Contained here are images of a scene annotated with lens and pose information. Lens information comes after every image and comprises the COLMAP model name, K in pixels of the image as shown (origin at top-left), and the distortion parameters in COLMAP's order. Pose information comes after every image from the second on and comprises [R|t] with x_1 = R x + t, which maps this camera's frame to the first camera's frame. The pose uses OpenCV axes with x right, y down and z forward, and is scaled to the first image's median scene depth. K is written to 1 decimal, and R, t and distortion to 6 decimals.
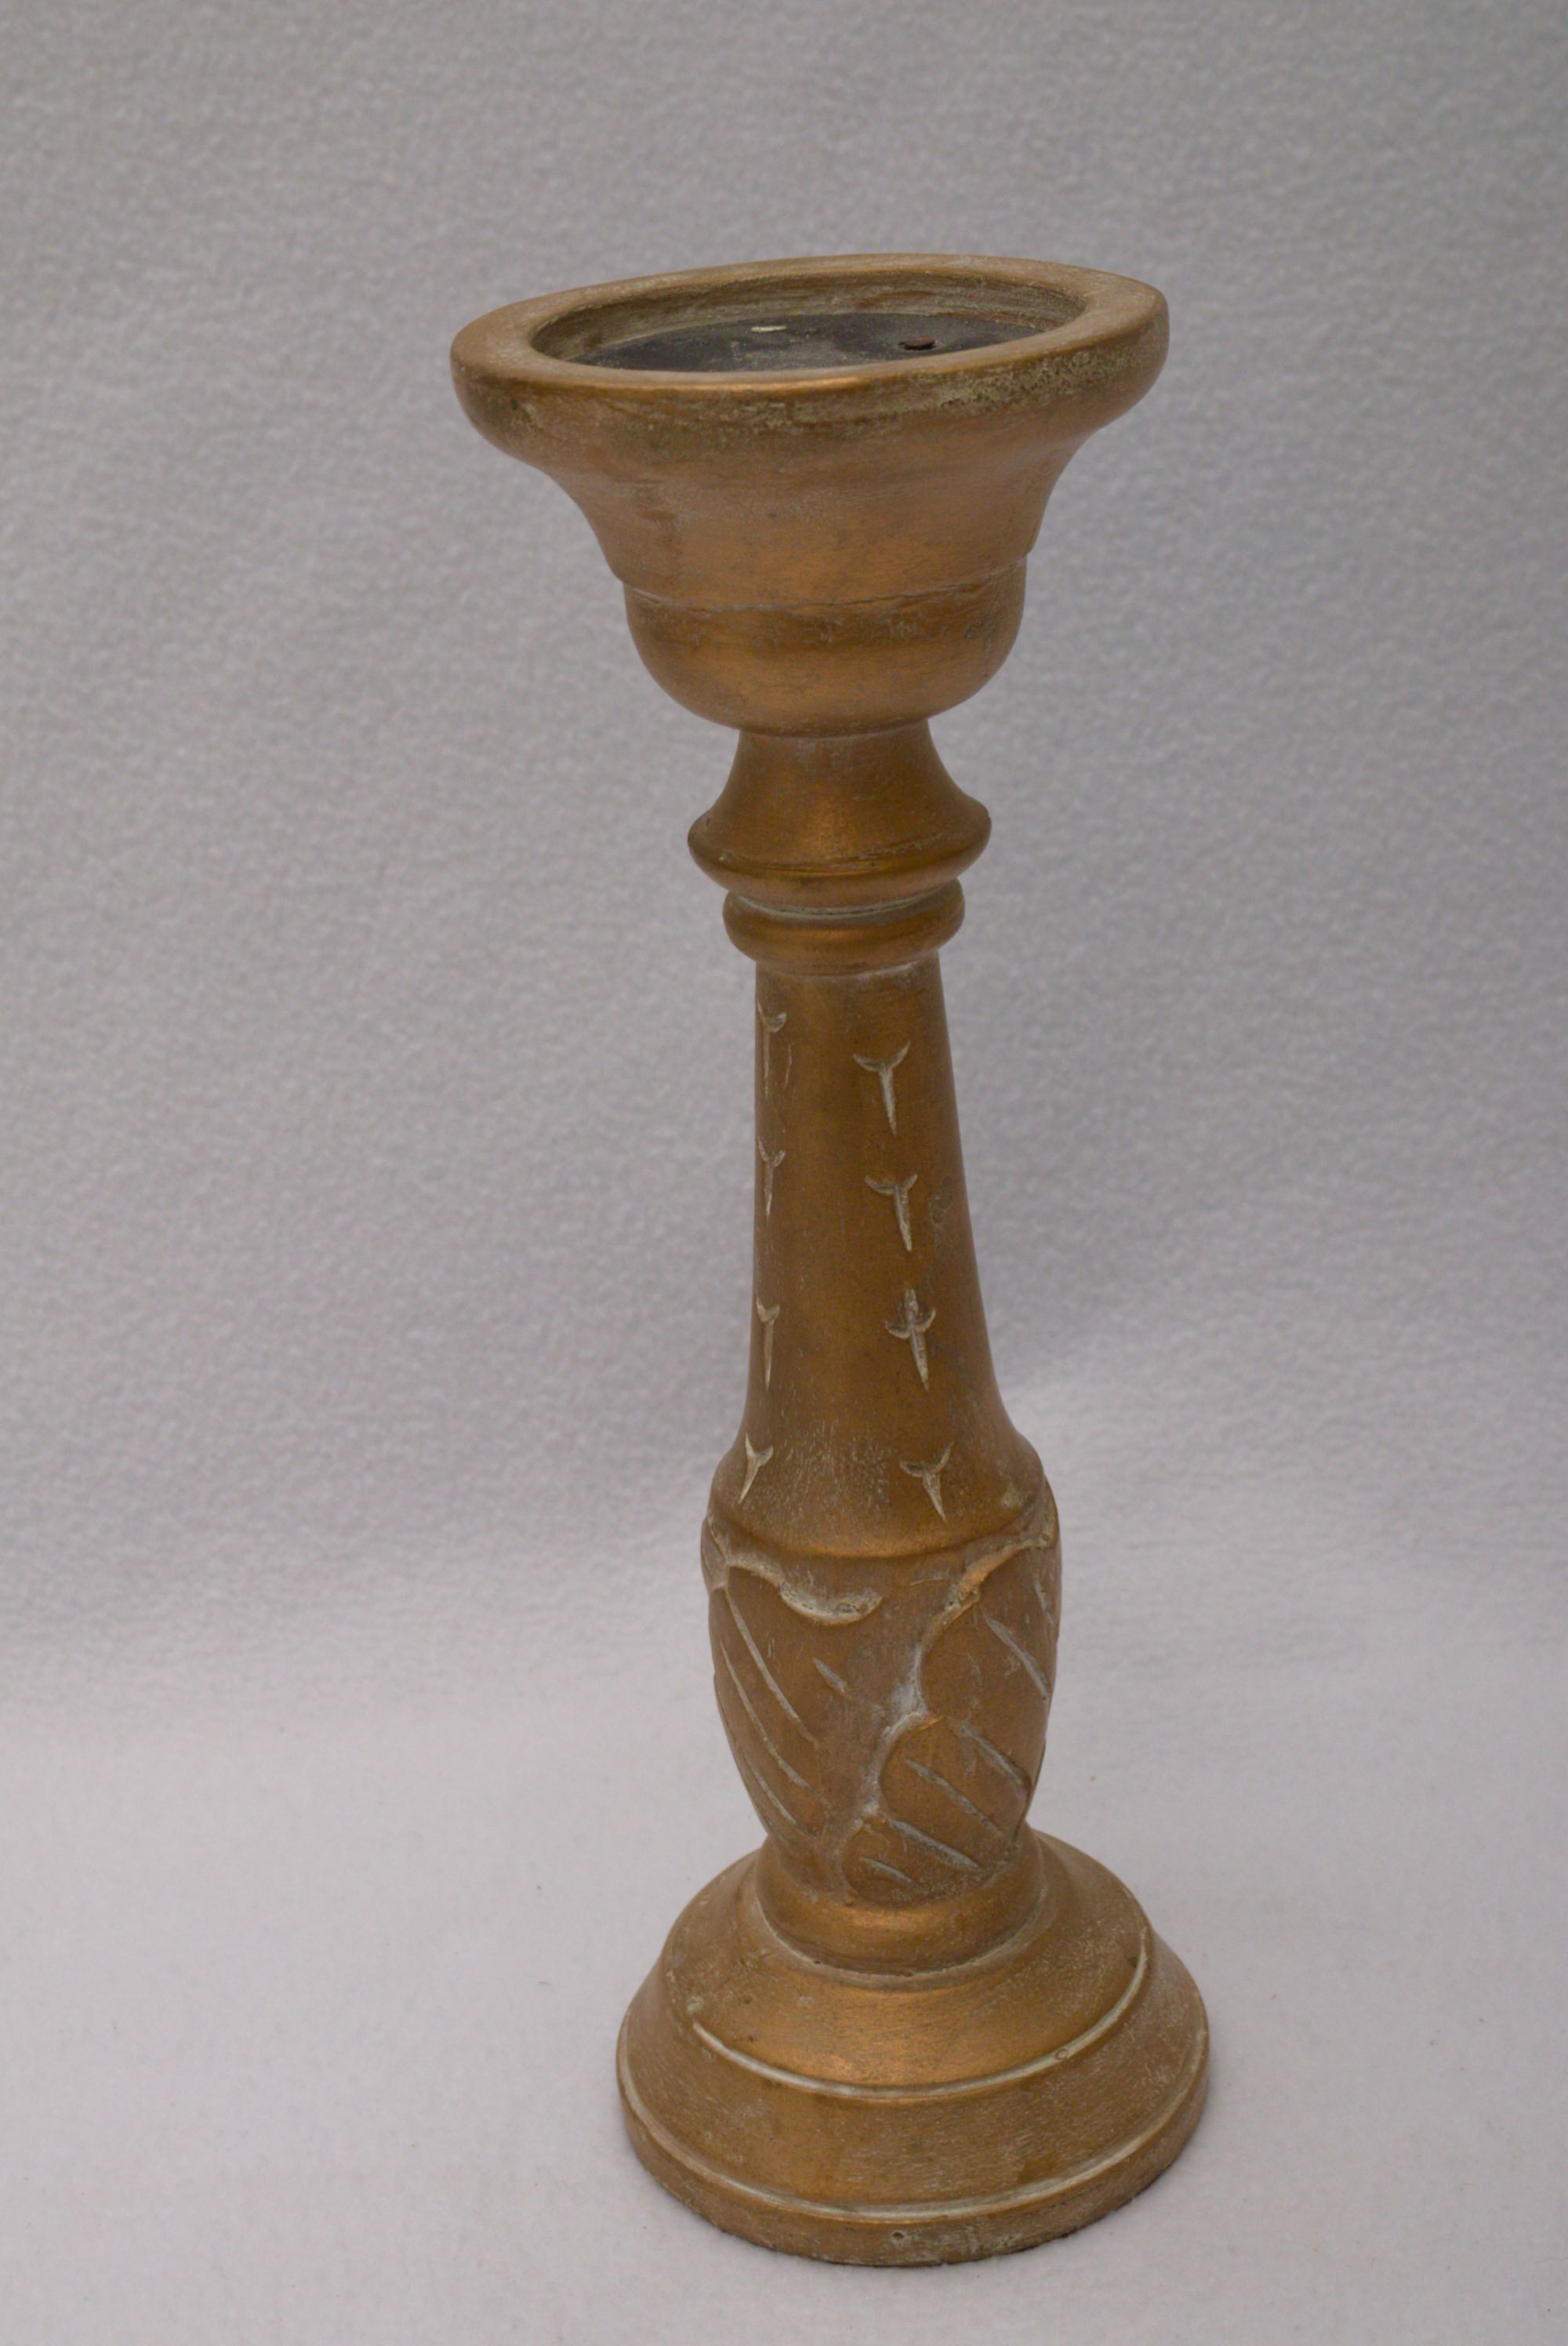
lens RADIAL K [[3763.5, 0, 800.1], [0, 3763.5, 1166.3], [0, 0, 1]] dist [-0.030797, 0.000000]
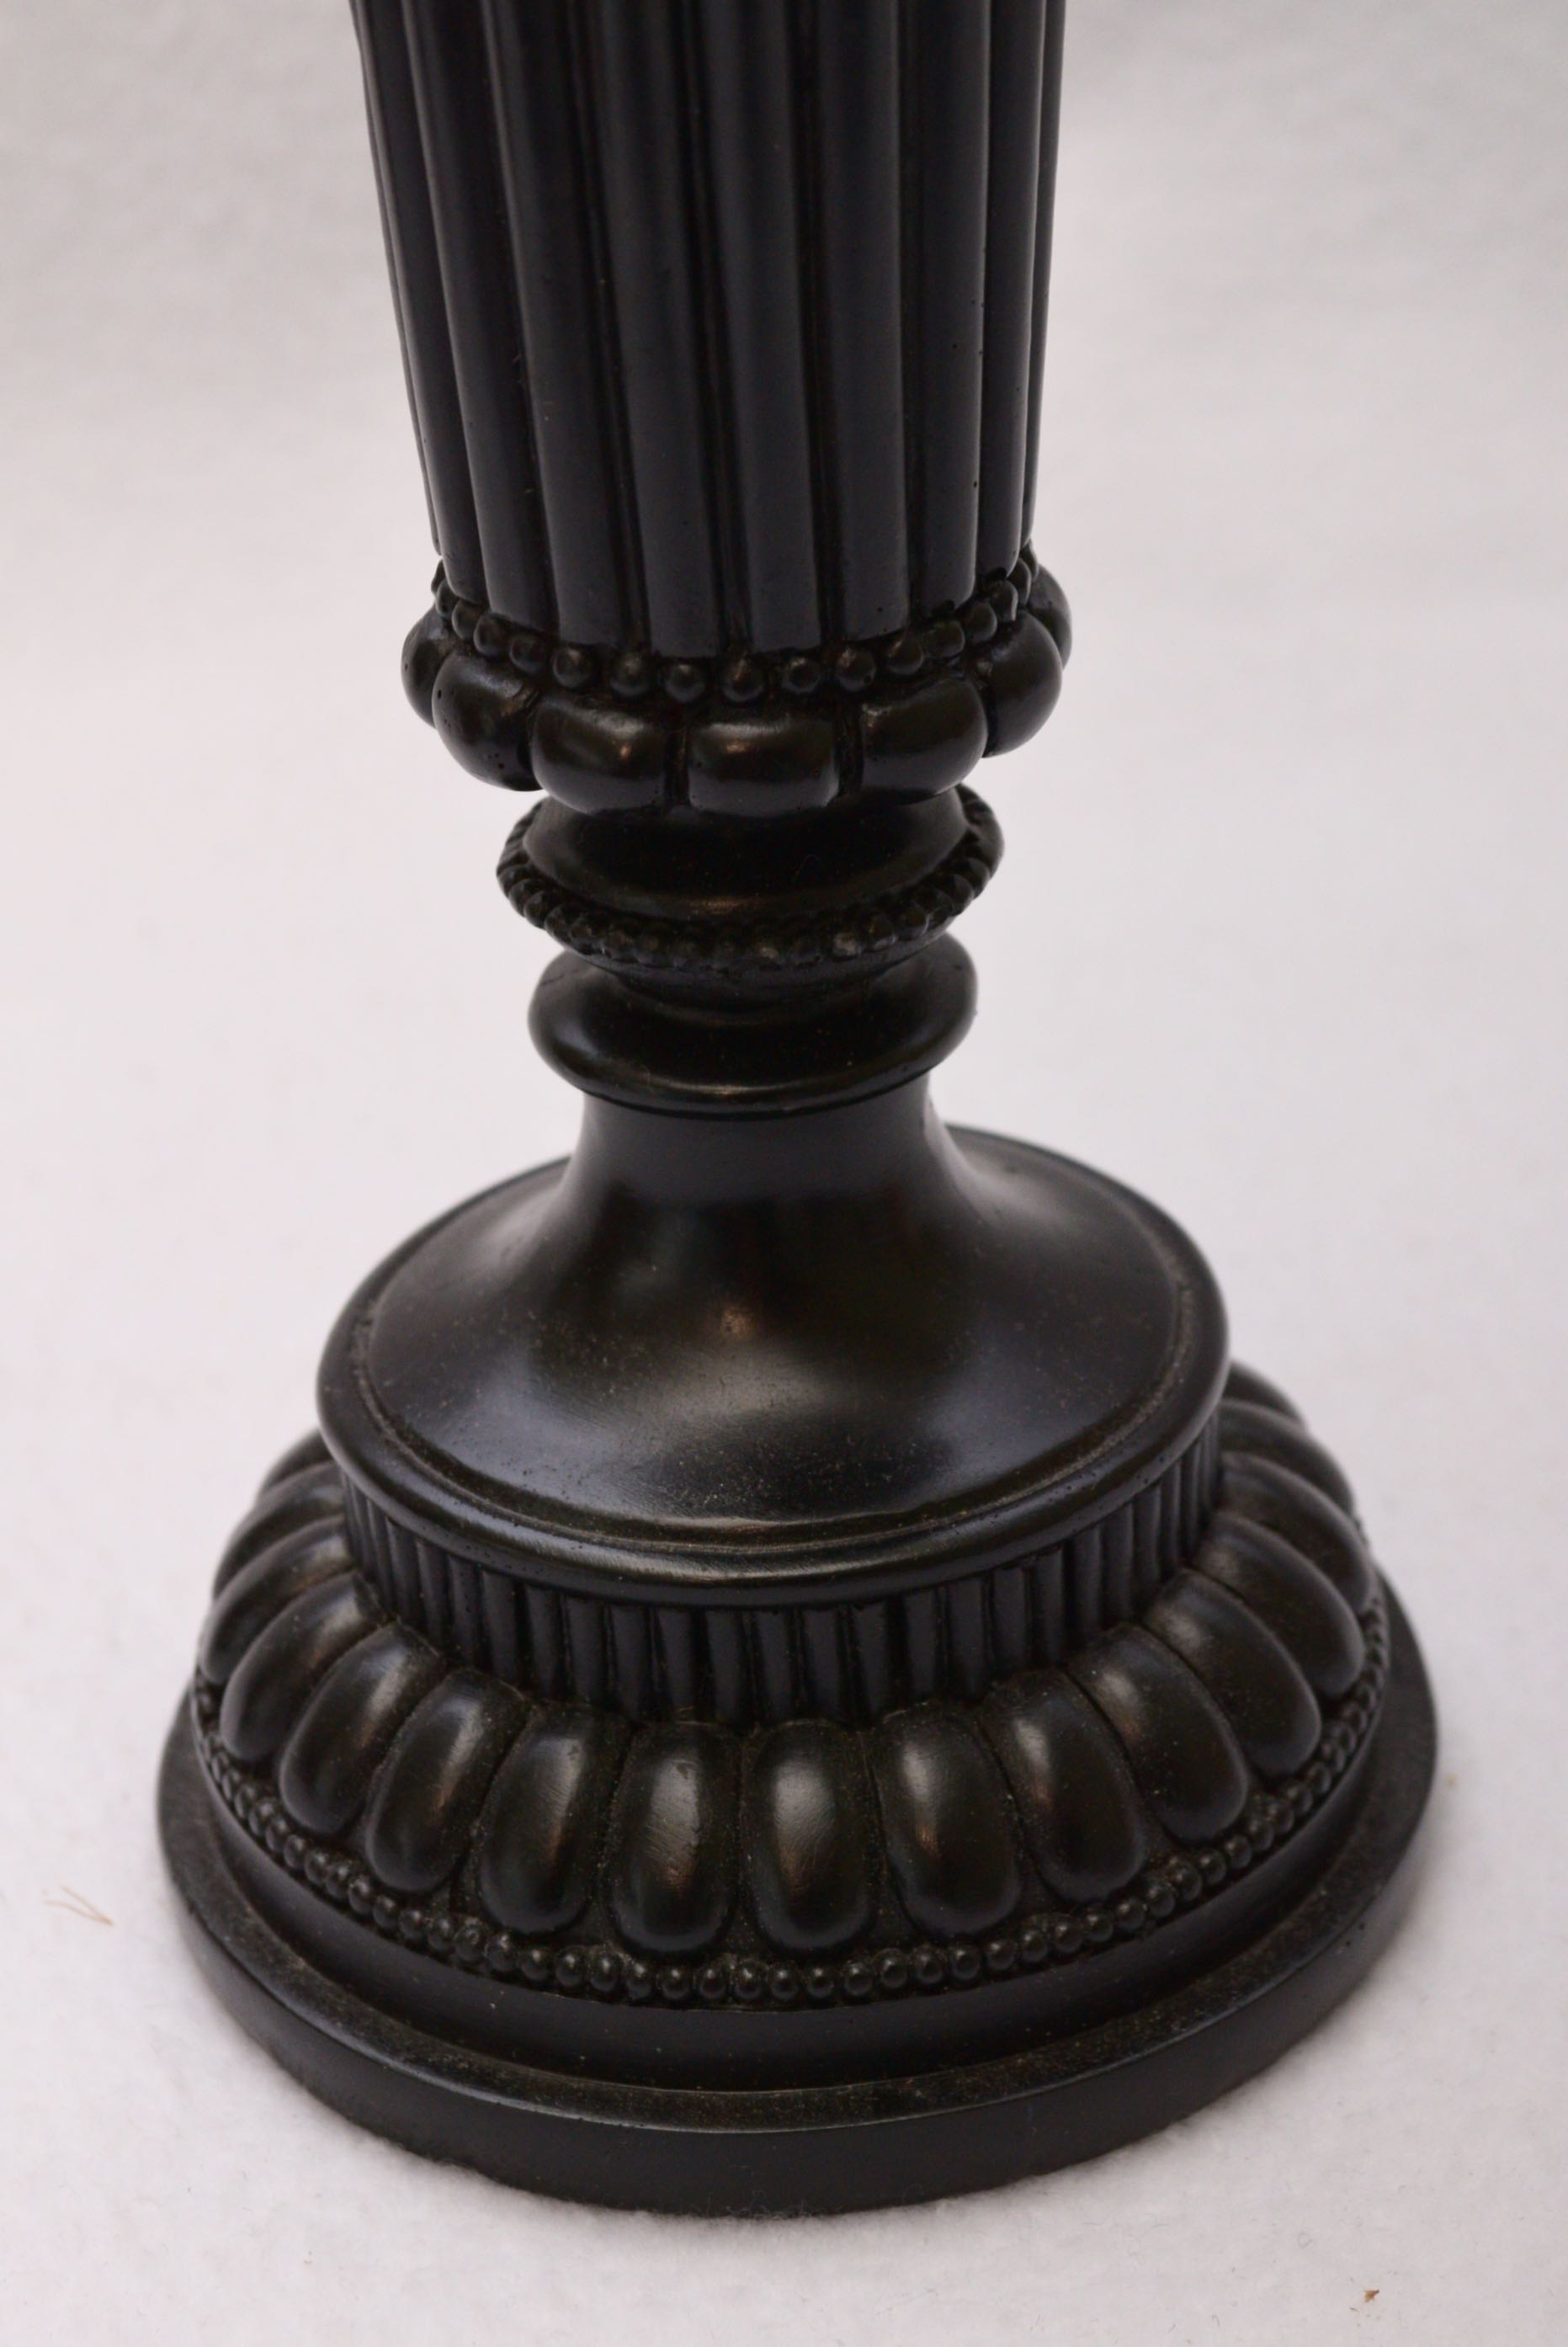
lens RADIAL K [[4721.7, 0, 792.5], [0, 4721.7, 1163.8], [0, 0, 1]] dist [-0.055521, 0.000000]
pose [[0.999864, 0.010181, 0.012995, 0.016716], [-0.011893, 0.990168, 0.139378, 0.115858], [-0.011449, -0.139513, 0.990154, 0.267031]]
